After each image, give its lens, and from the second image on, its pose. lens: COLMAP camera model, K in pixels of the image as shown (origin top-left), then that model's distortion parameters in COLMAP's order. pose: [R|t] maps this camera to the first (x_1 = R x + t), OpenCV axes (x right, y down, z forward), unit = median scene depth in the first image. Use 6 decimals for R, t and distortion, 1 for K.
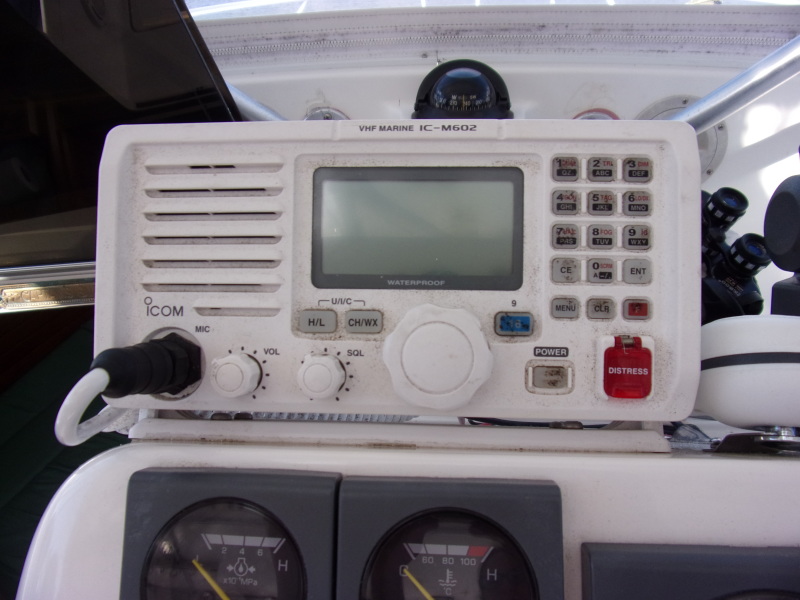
lens RADIAL K [[581.4, 0, 398.5], [0, 581.4, 298.4], [0, 0, 1]] dist [-0.035505, 0.020413]
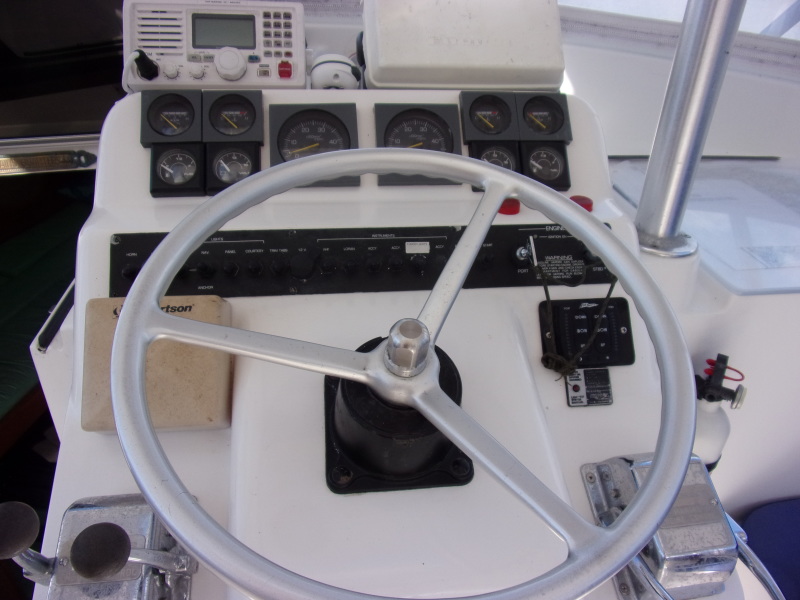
lens RADIAL K [[581.4, 0, 406.0], [0, 581.4, 303.4], [0, 0, 1]] dist [-0.035505, 0.020413]
pose [[0.977987, -0.045352, 0.203677, 0.322316], [0.045301, 0.998961, 0.004914, 1.543995], [-0.203688, 0.004421, 0.979026, -2.588148]]
